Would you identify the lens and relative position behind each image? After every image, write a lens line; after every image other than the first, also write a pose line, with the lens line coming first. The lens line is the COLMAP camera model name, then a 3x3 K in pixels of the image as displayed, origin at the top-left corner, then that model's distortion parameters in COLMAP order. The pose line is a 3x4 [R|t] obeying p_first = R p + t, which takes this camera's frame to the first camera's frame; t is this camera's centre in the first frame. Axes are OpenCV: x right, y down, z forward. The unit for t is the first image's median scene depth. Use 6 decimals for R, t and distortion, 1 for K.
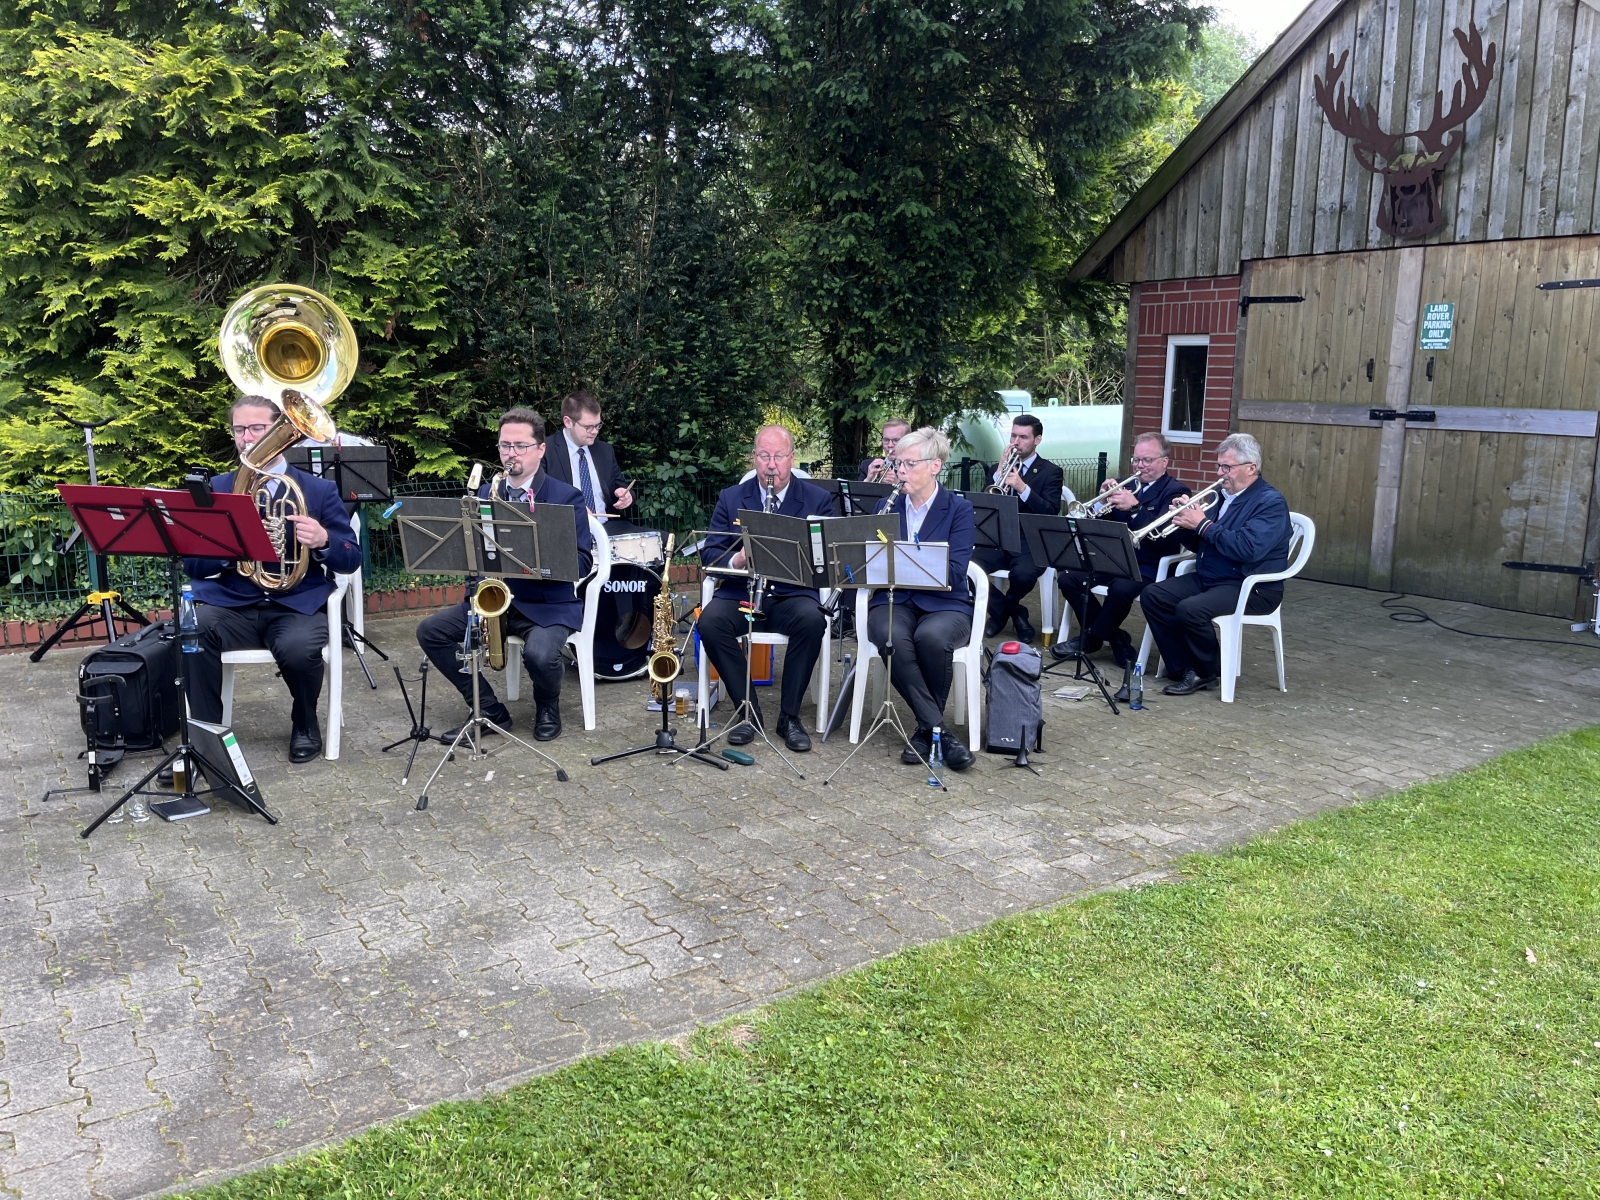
lens RADIAL K [[1220.8, 0, 804.6], [0, 1220.8, 605.5], [0, 0, 1]] dist [0.063766, -0.101977]
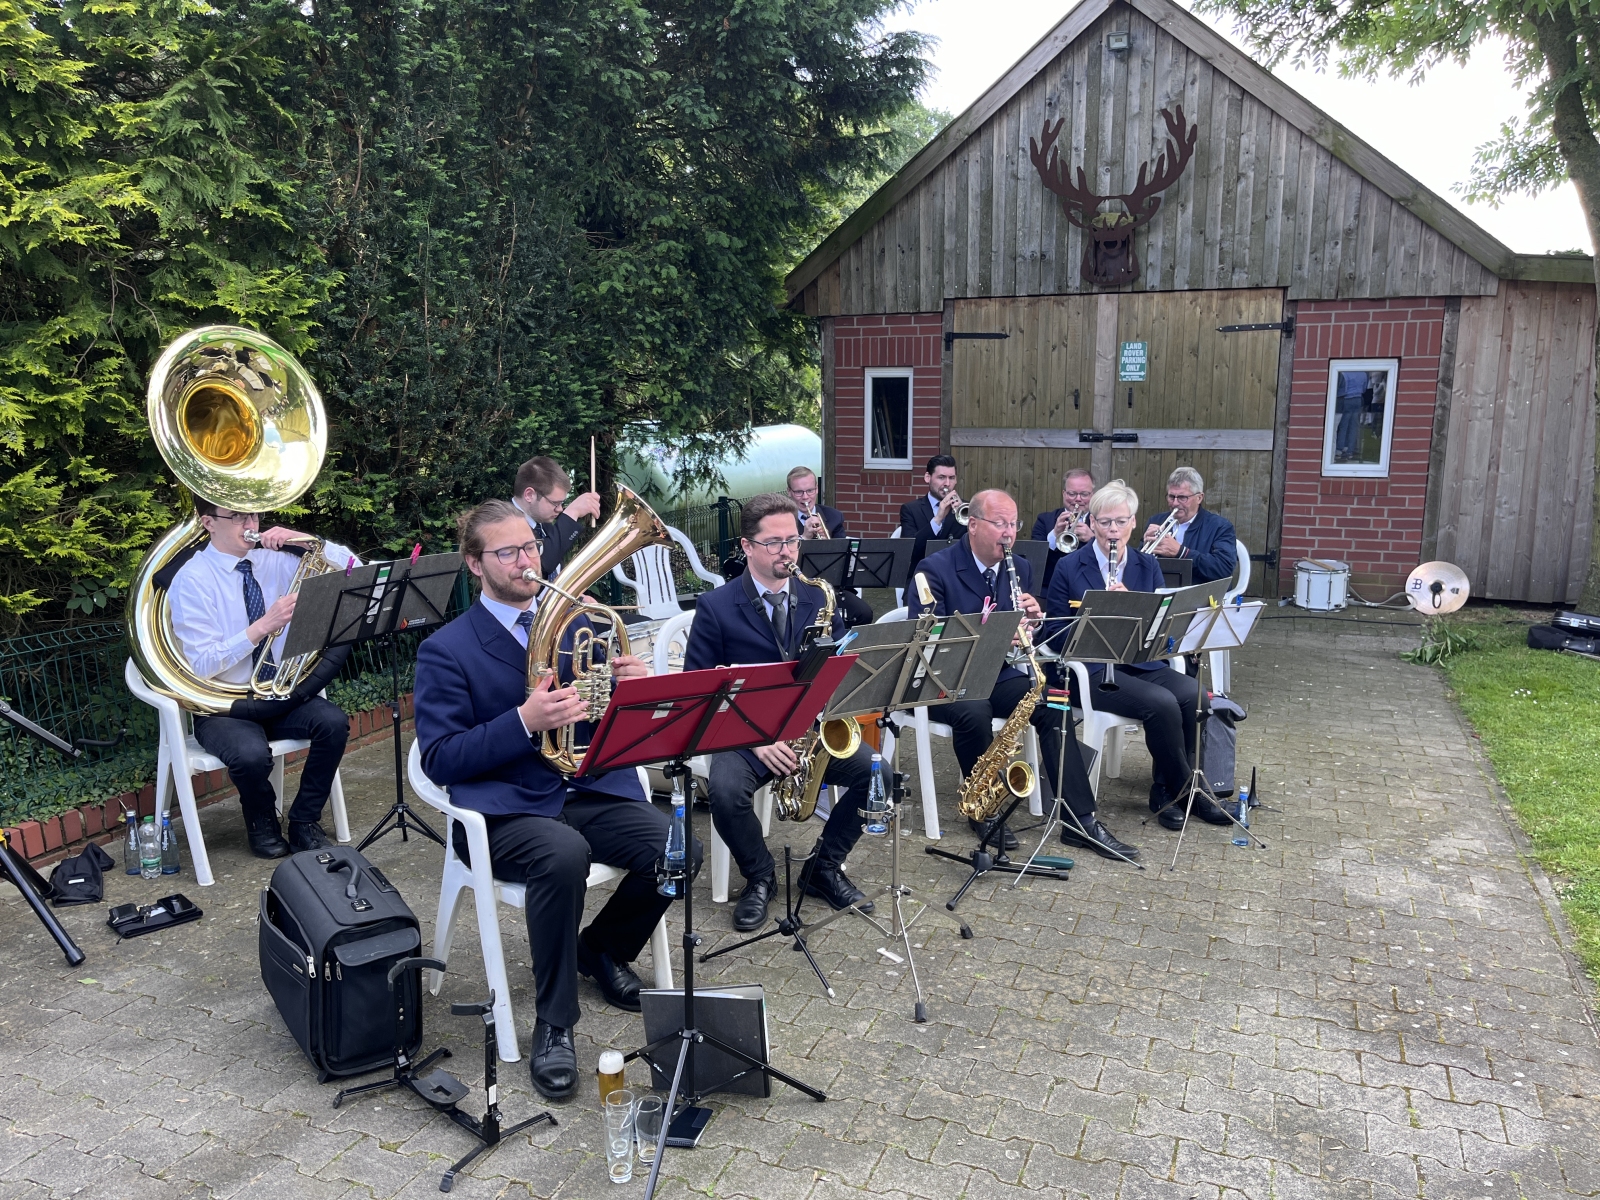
lens RADIAL K [[1220.8, 0, 826.4], [0, 1220.8, 594.6], [0, 0, 1]] dist [0.063766, -0.101977]
pose [[0.829648, -0.111874, 0.546963, -0.397647], [0.120453, 0.992511, 0.020298, -0.065668], [-0.545138, 0.049043, 0.836911, 0.193970]]
